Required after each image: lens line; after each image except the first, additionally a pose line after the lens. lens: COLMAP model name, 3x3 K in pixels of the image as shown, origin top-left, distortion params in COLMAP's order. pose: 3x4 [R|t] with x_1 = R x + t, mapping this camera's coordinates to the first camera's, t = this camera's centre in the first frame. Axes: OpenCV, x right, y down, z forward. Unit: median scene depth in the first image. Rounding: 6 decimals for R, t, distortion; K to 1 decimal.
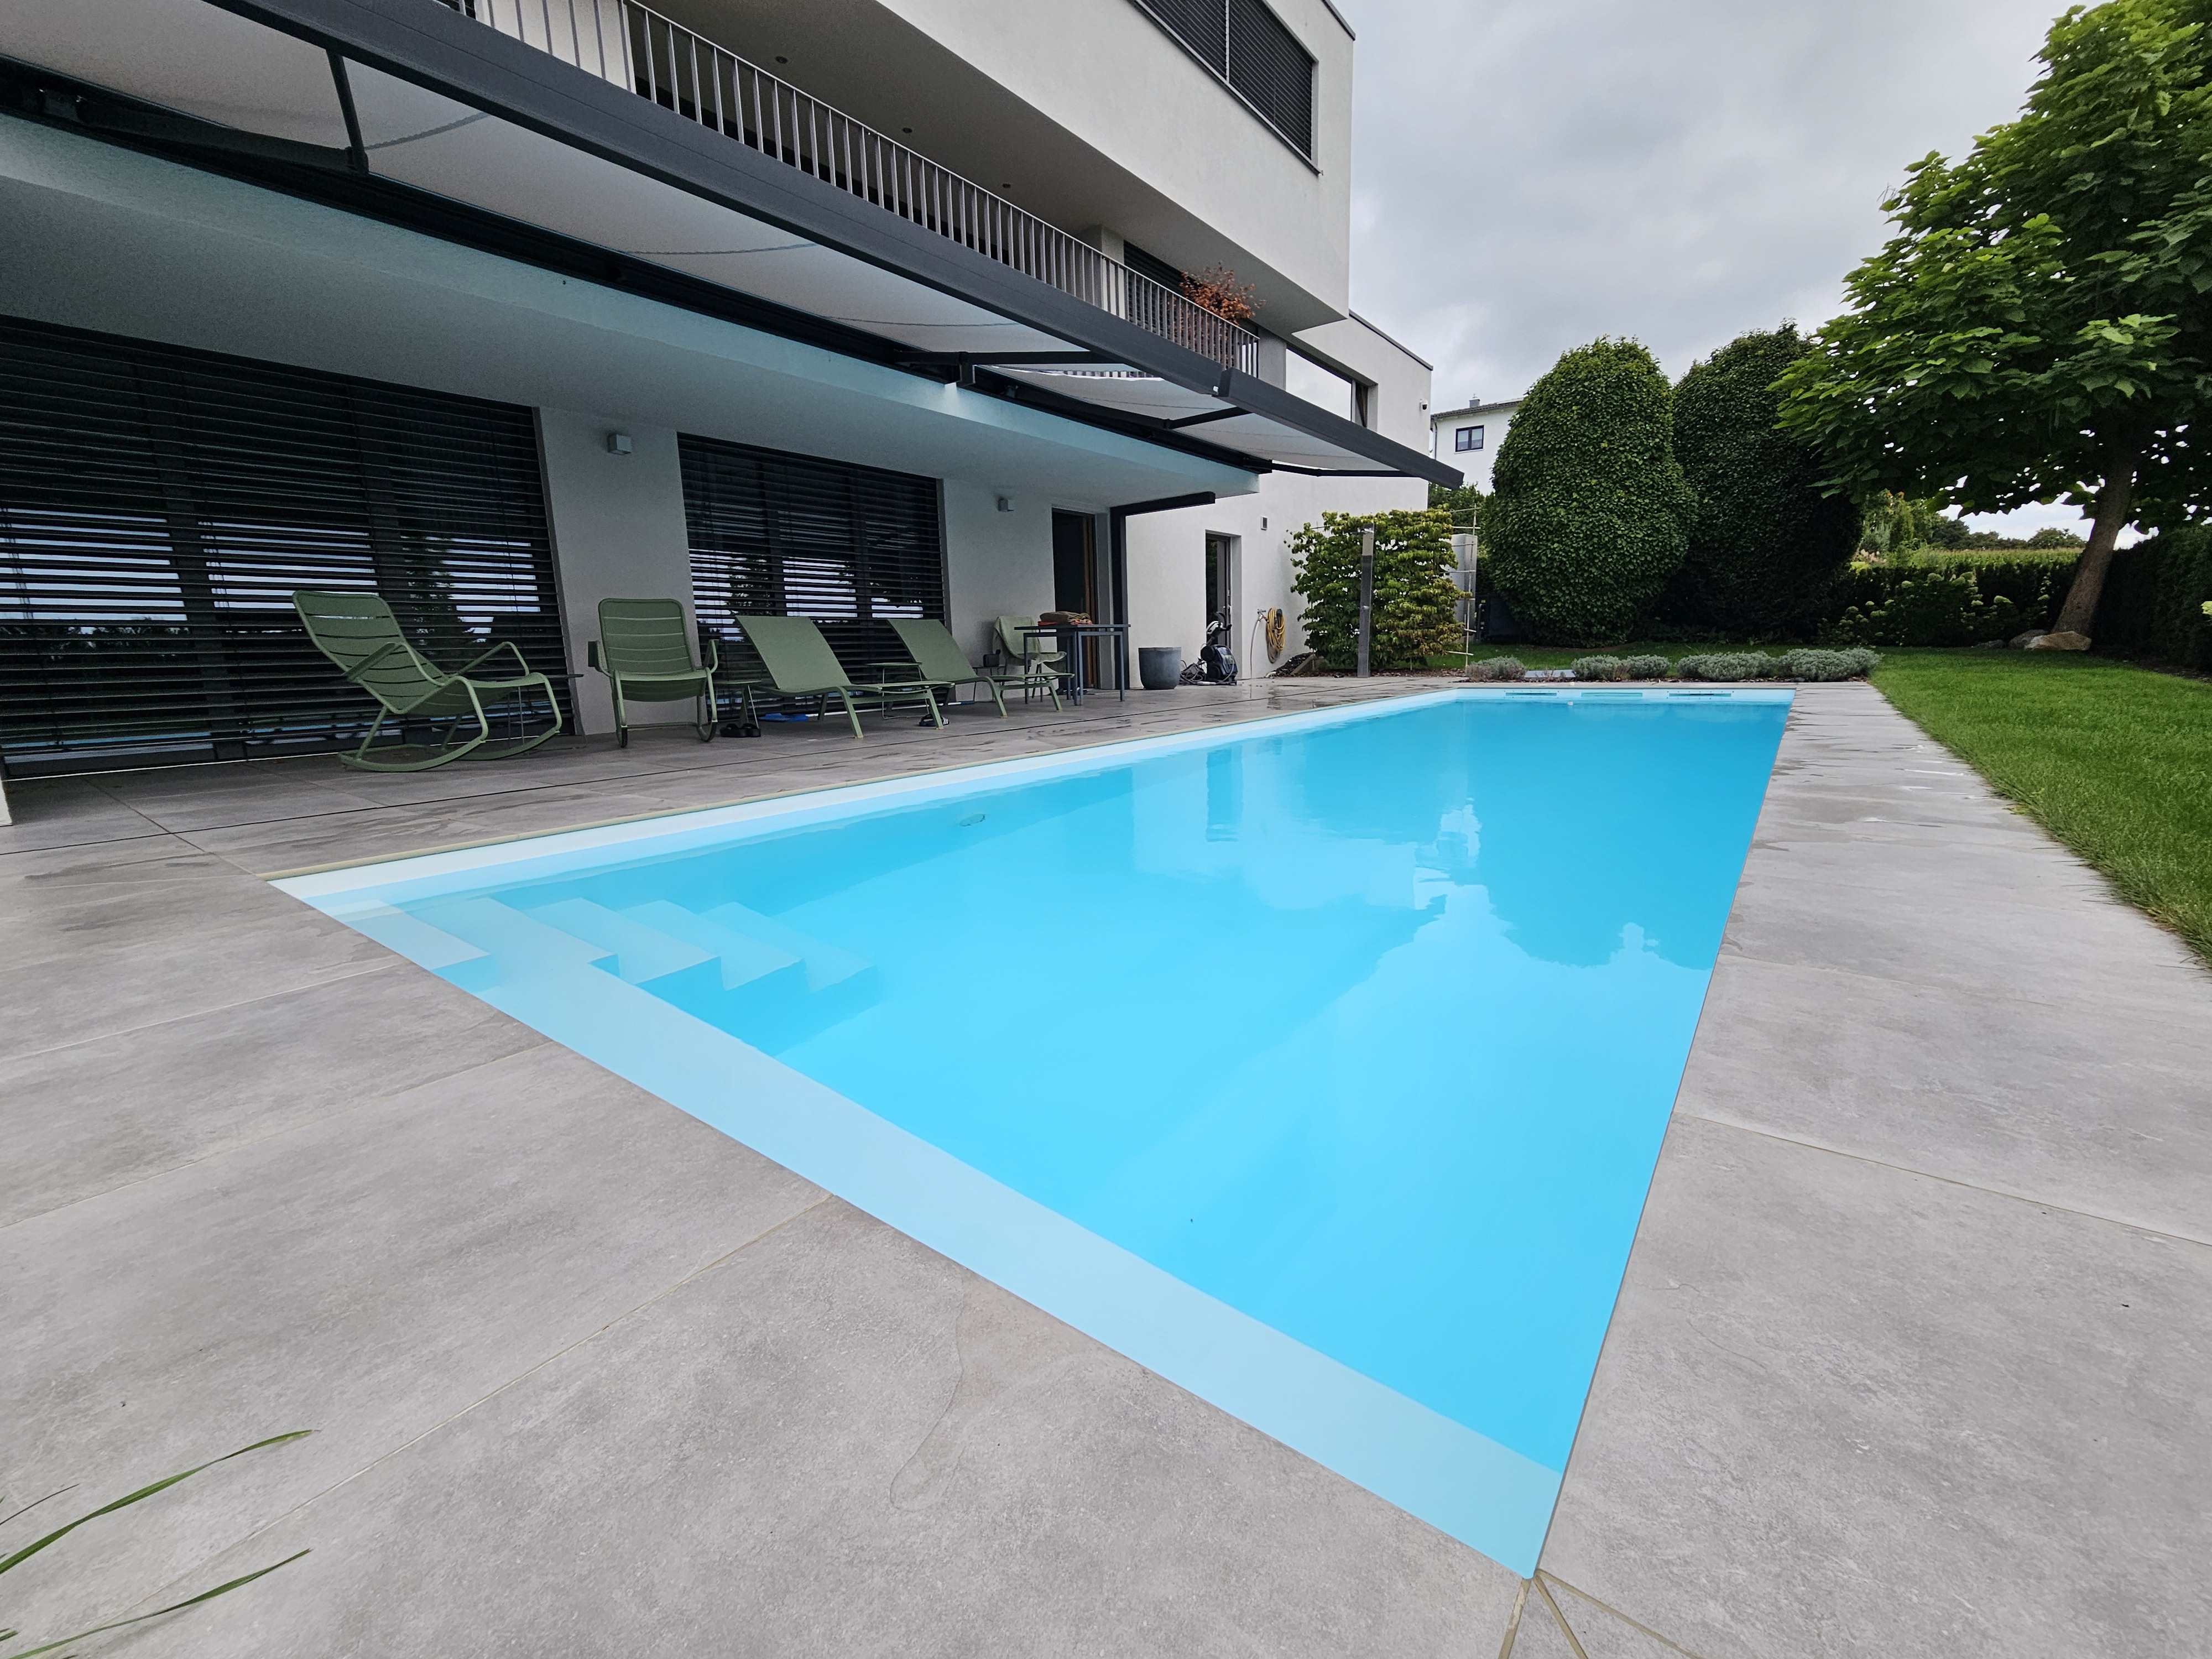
lens RADIAL K [[910.5, 0, 1092.4], [0, 910.5, 812.0], [0, 0, 1]] dist [0.000376, -0.001778]
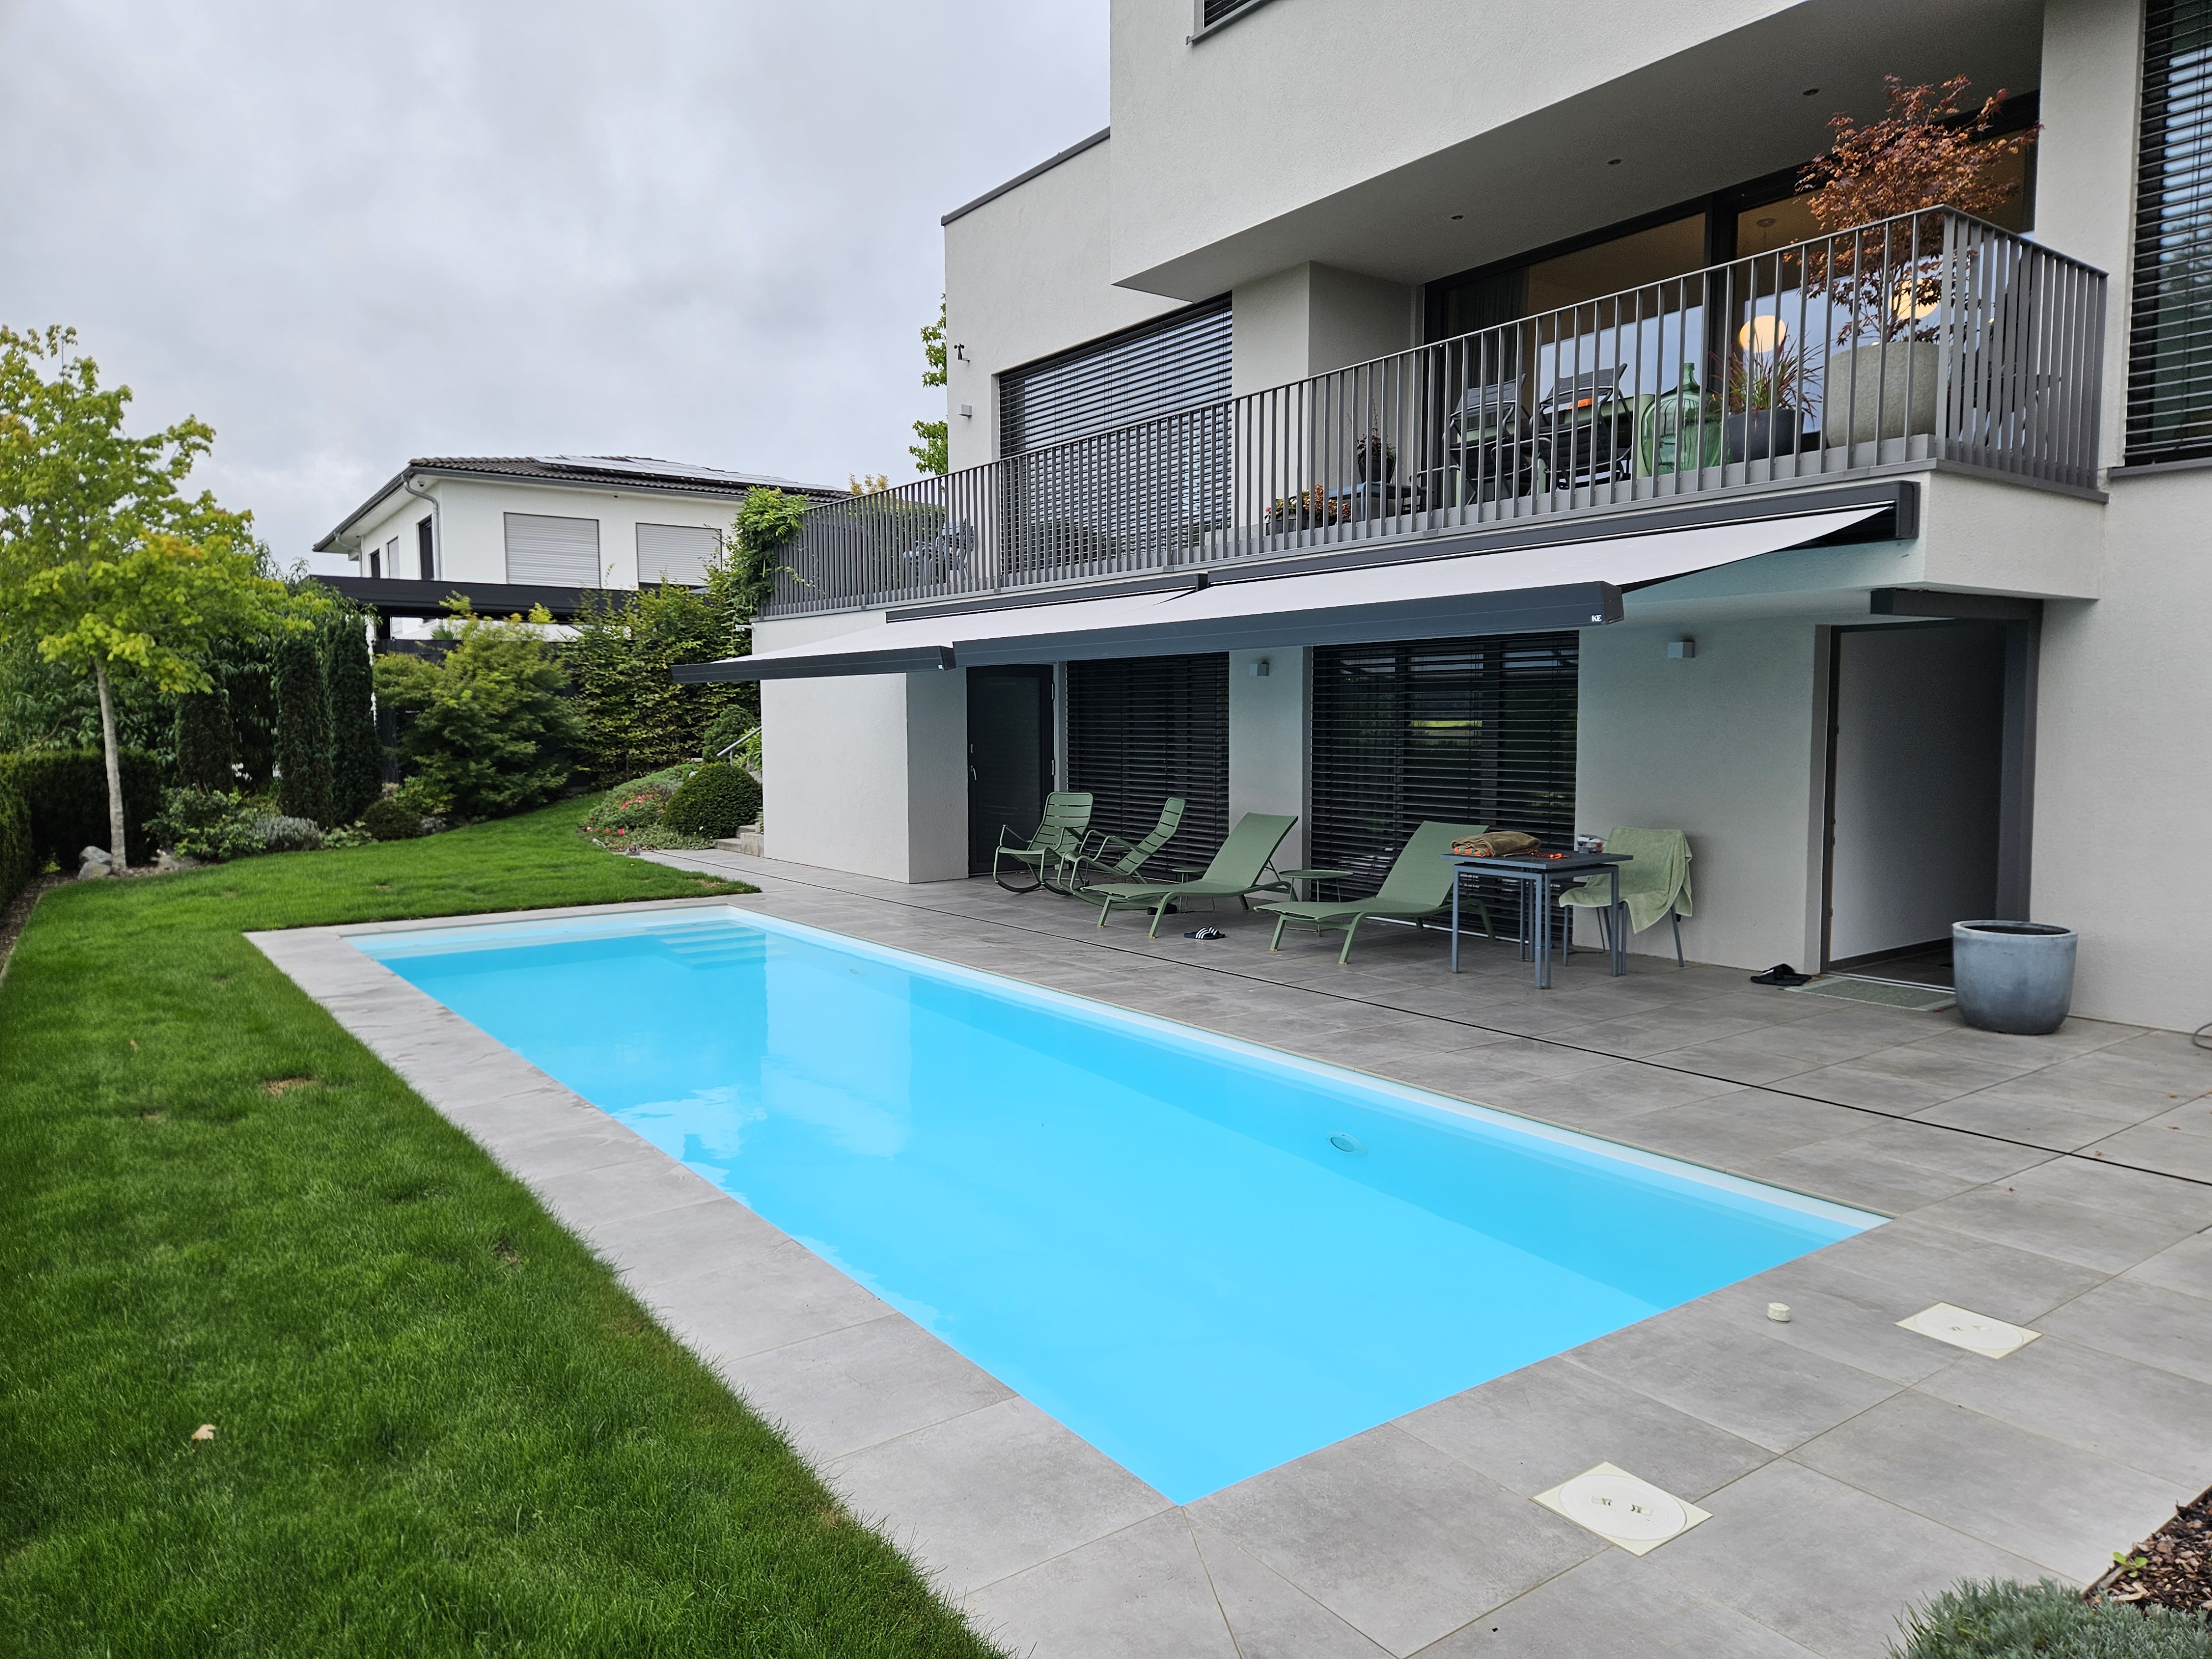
lens RADIAL K [[1465.9, 0, 1119.0], [0, 1465.9, 809.0], [0, 0, 1]] dist [0.075983, -0.058164]
pose [[-0.269871, 0.087232, -0.958937, 0.688913], [-0.158368, 0.978305, 0.133563, -0.219225], [0.949784, 0.187909, -0.250202, 0.652100]]
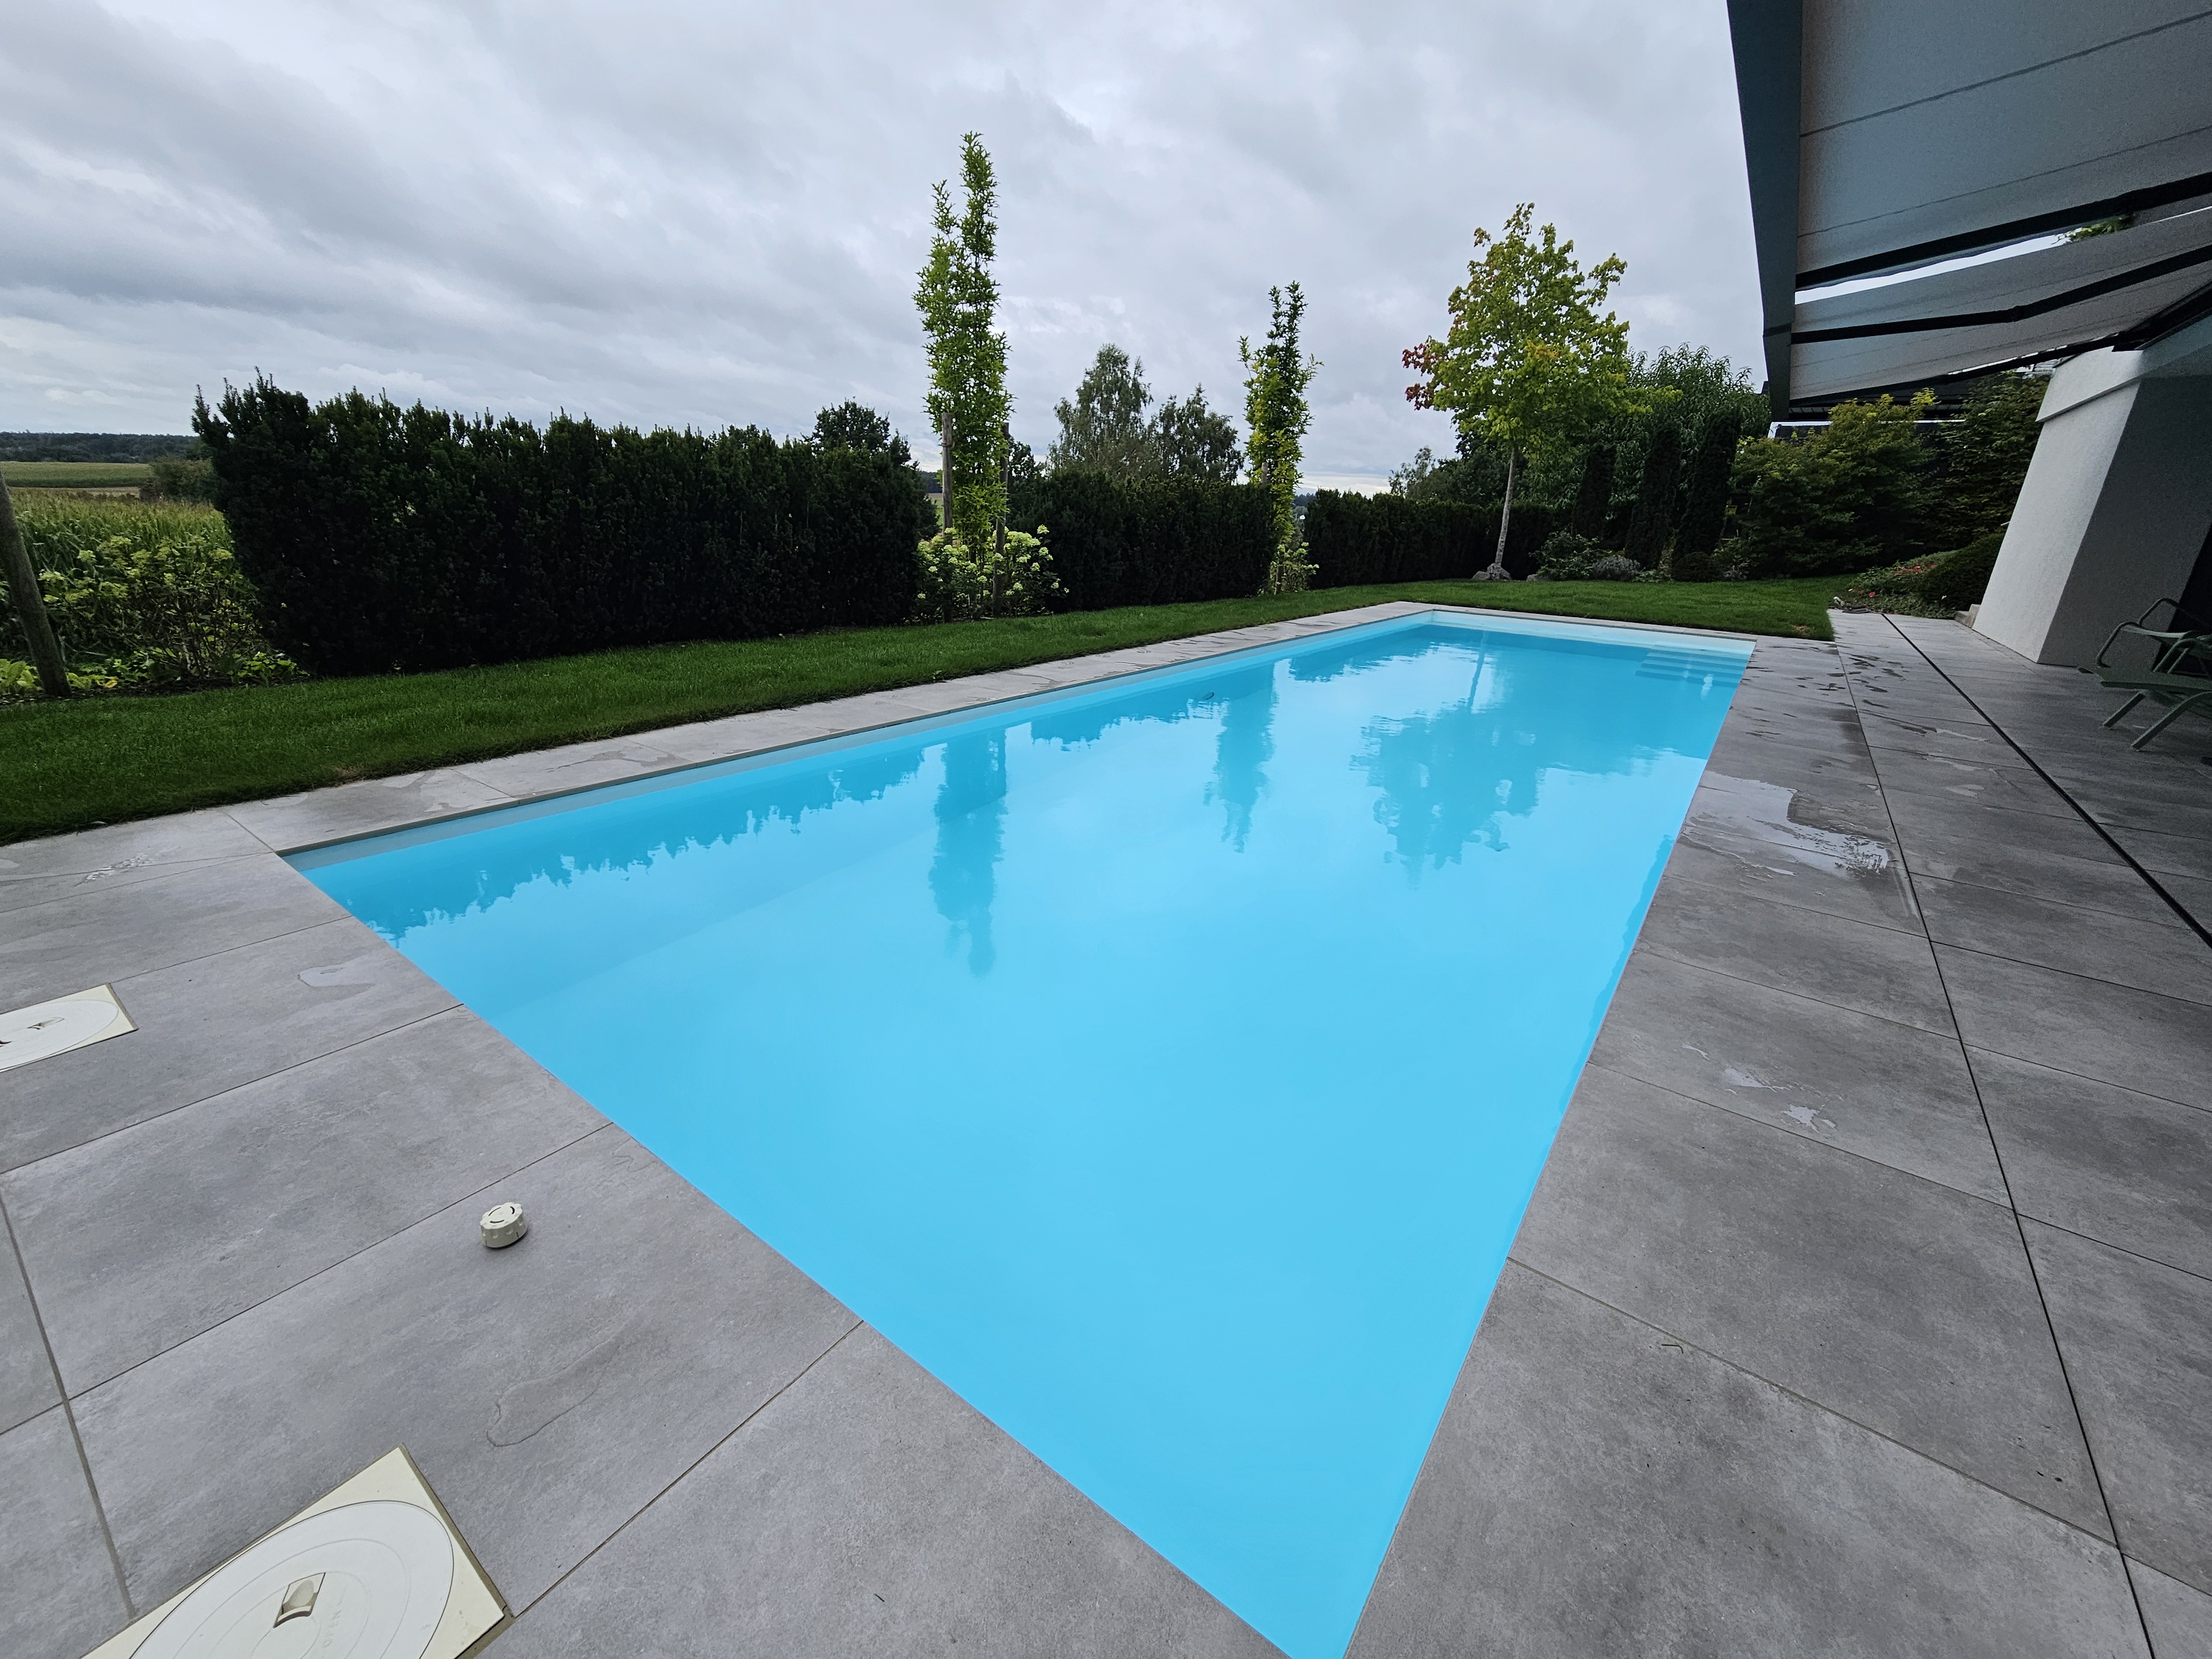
lens RADIAL K [[910.5, 0, 1101.0], [0, 910.5, 815.4], [0, 0, 1]] dist [0.000376, -0.001778]
pose [[-0.999523, -0.002171, -0.030804, 0.320406], [-0.016824, 0.874770, 0.484246, -0.183010], [0.025895, 0.484534, -0.874389, 0.782535]]
